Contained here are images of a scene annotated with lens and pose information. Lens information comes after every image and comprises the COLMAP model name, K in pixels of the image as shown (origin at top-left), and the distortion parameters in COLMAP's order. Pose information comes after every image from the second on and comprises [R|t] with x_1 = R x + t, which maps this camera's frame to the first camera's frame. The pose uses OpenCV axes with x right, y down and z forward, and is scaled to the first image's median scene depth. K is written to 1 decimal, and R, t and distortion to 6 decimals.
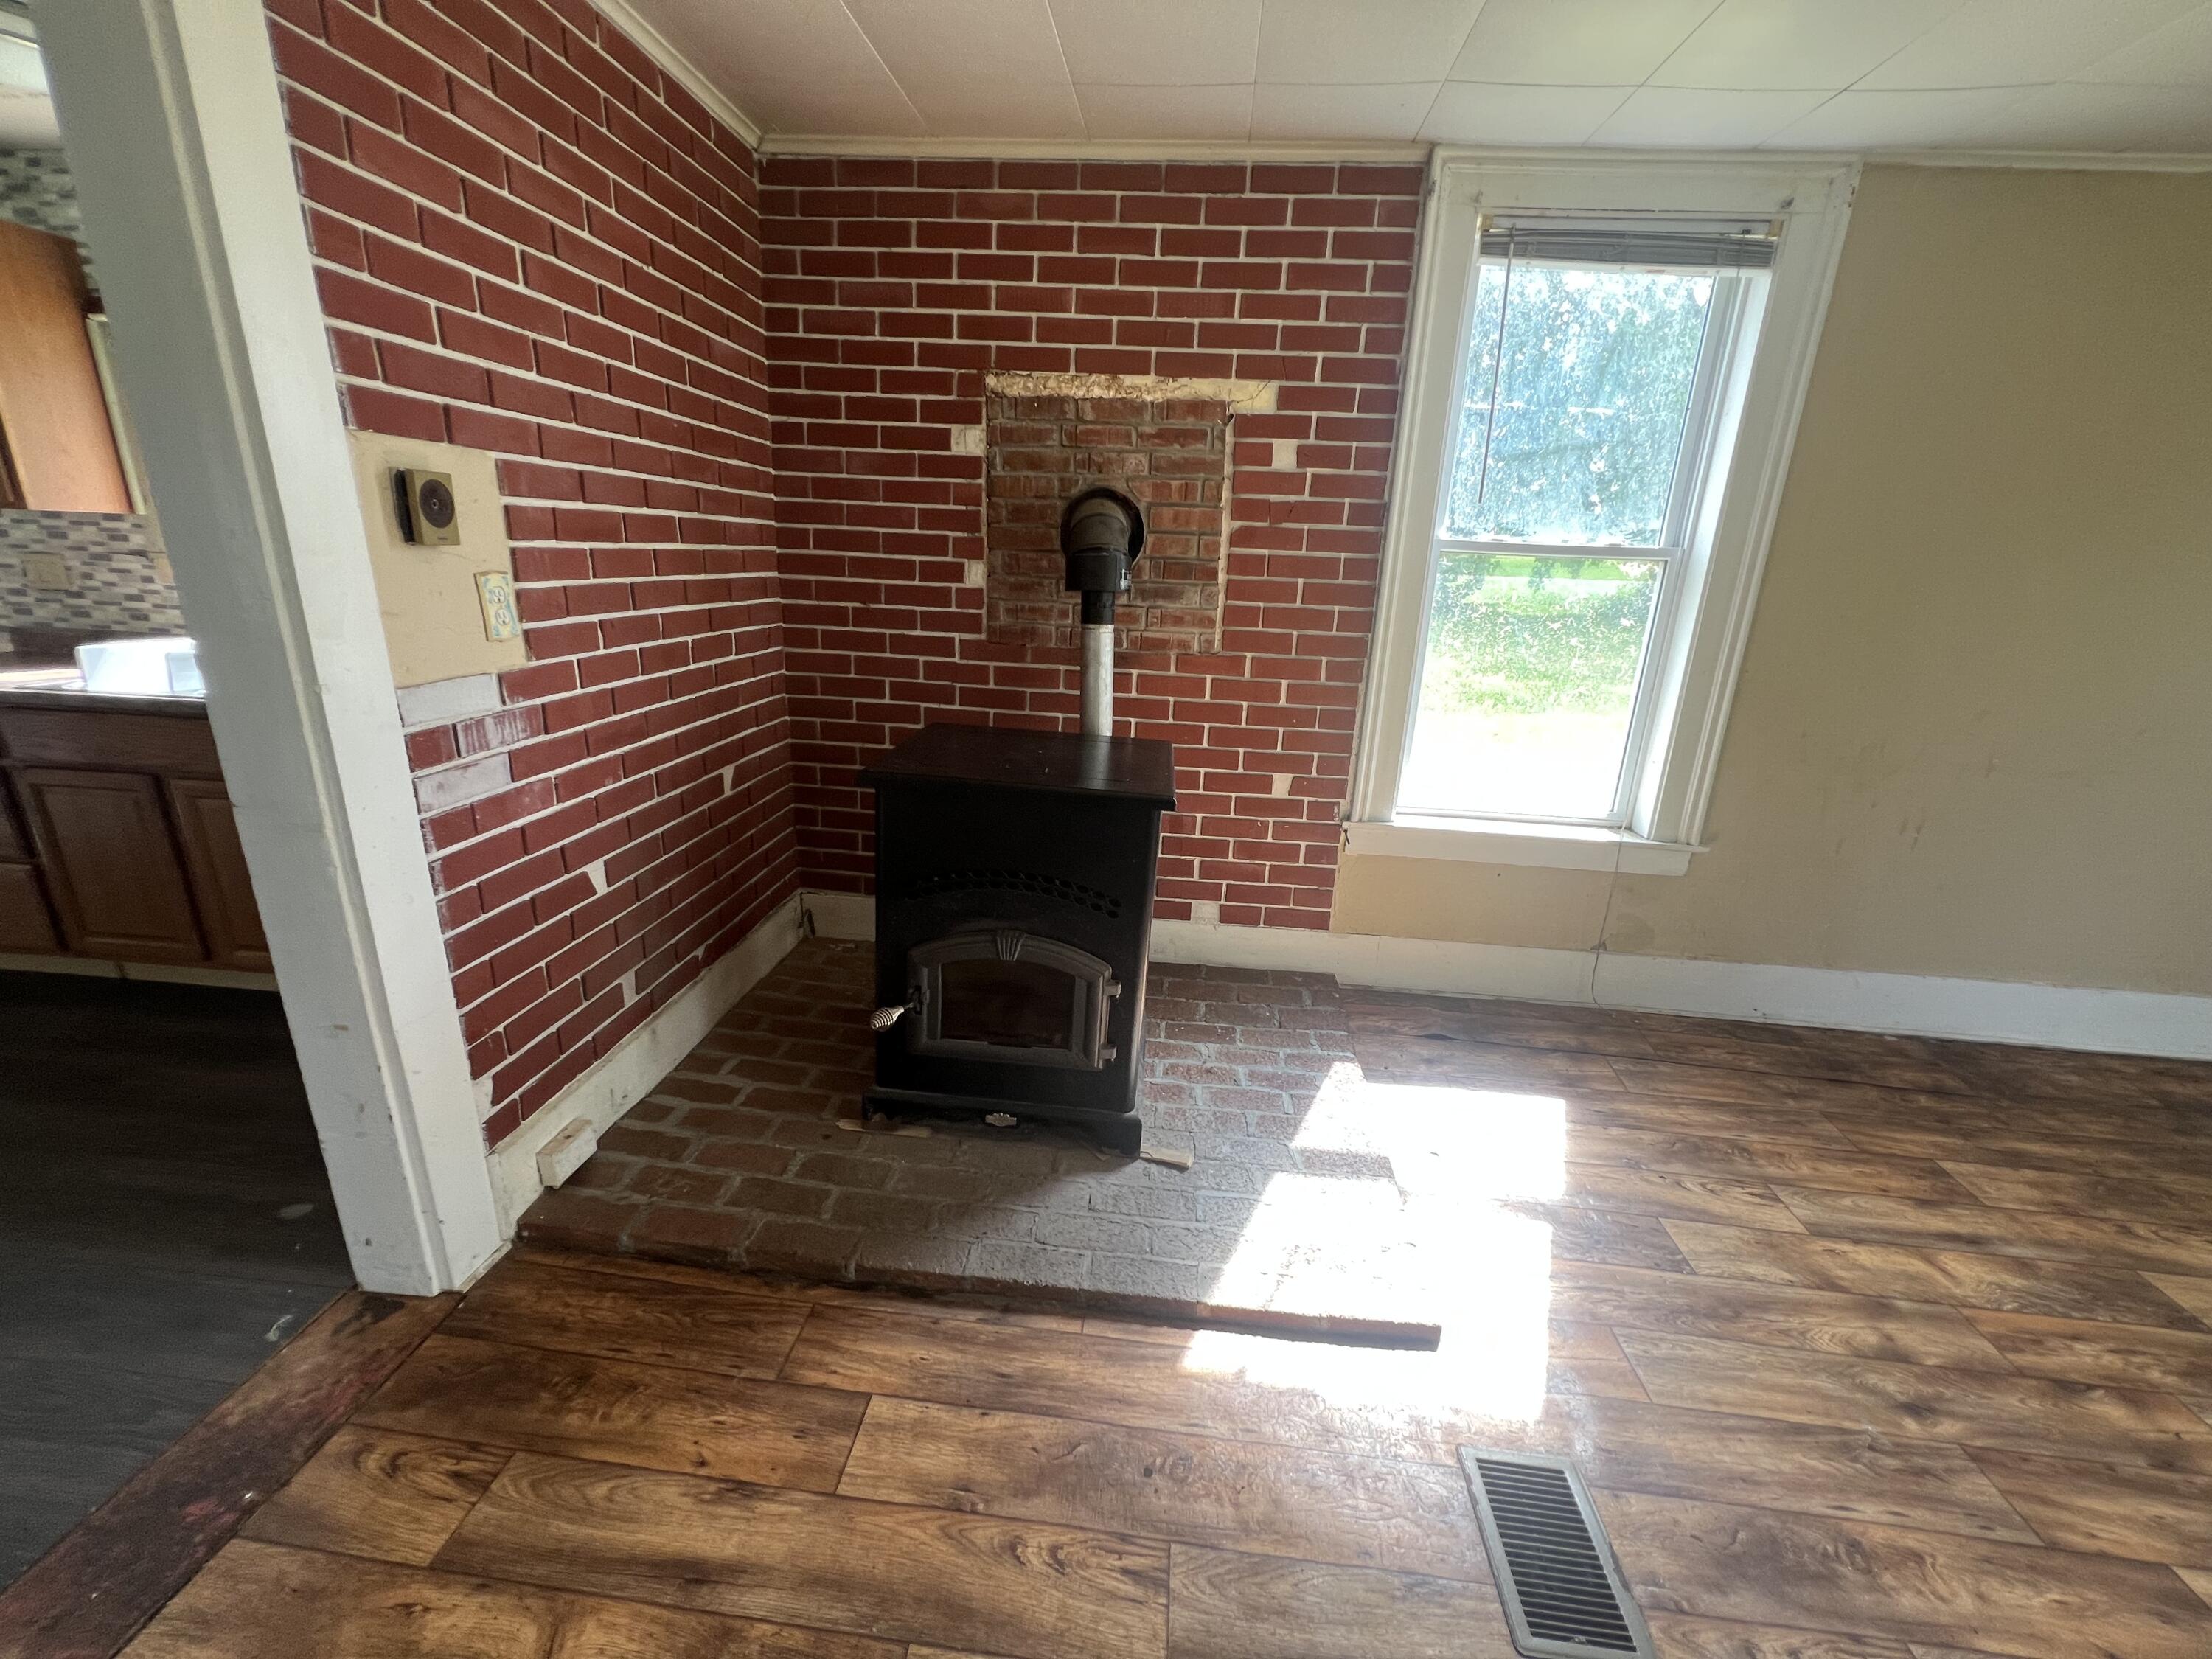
lens RADIAL K [[960.9, 0, 1106.0], [0, 960.9, 829.5], [0, 0, 1]] dist [-0.001937, -0.000152]
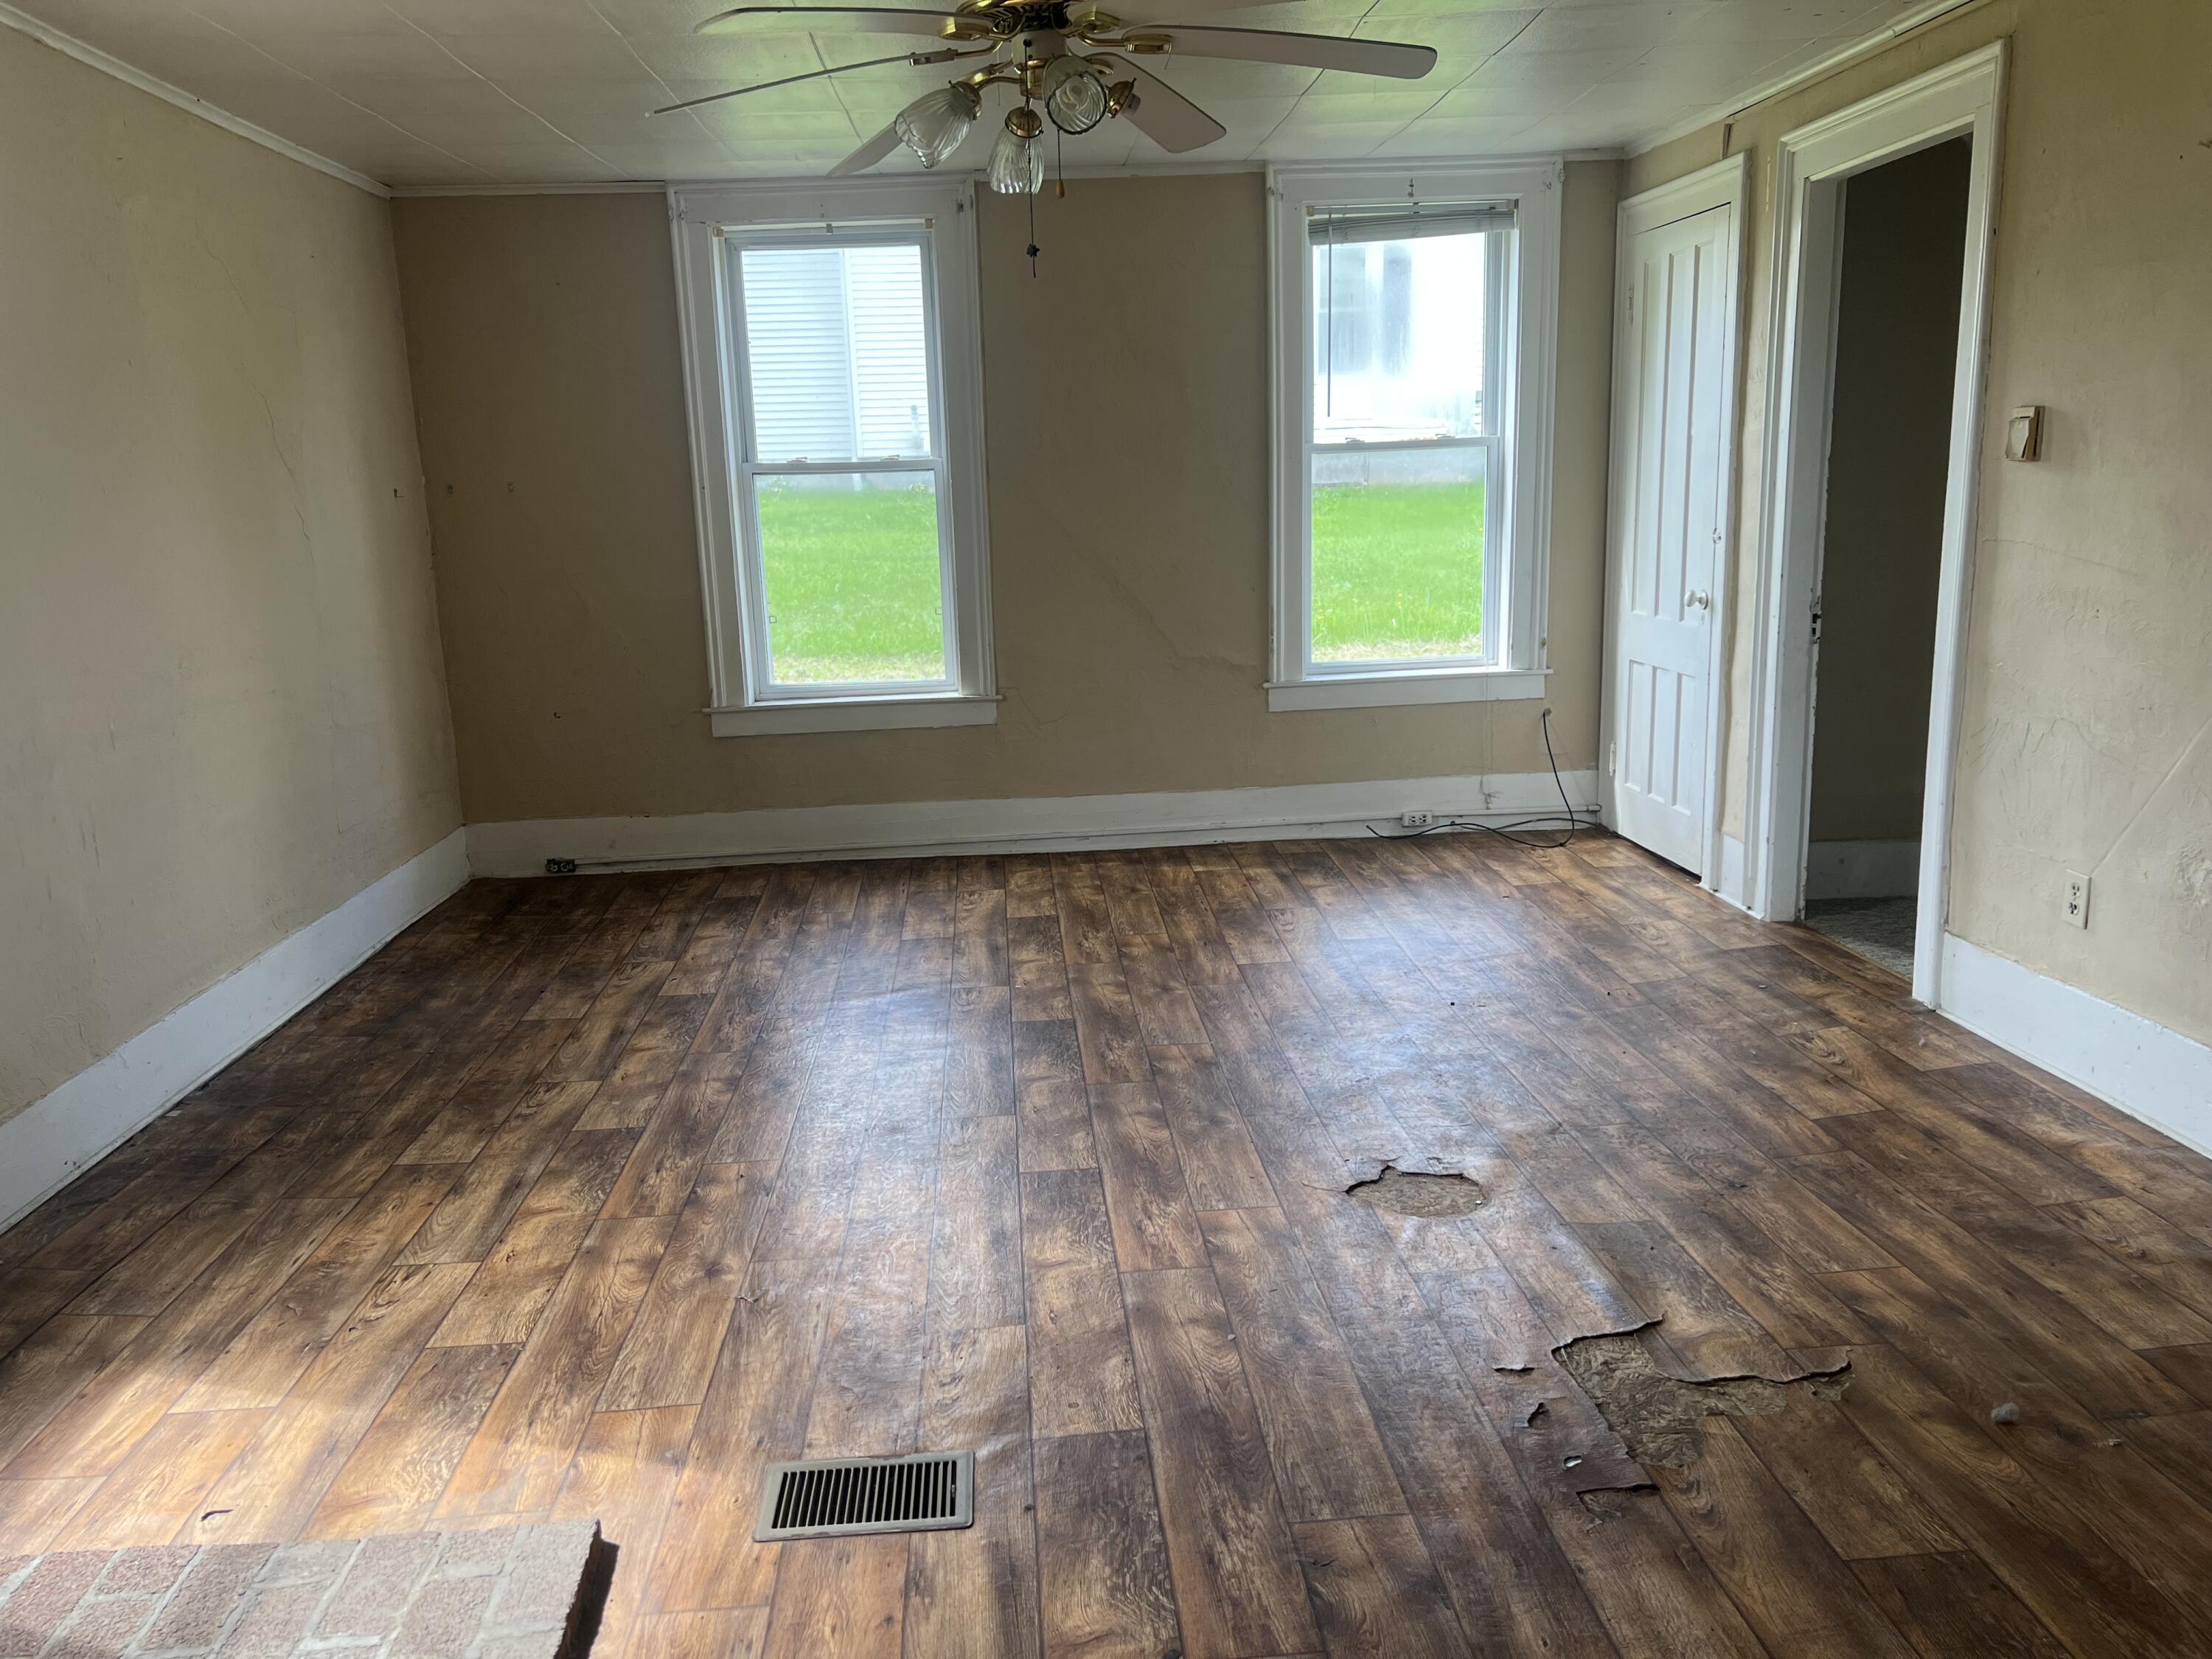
lens RADIAL K [[1649.2, 0, 1106.0], [0, 1649.2, 829.5], [0, 0, 1]] dist [0.084654, 0.000793]
pose [[-0.174319, -0.243361, 0.954143, -0.696062], [0.299162, 0.910087, 0.286780, -0.195740], [-0.938144, 0.335434, -0.085841, 0.446575]]
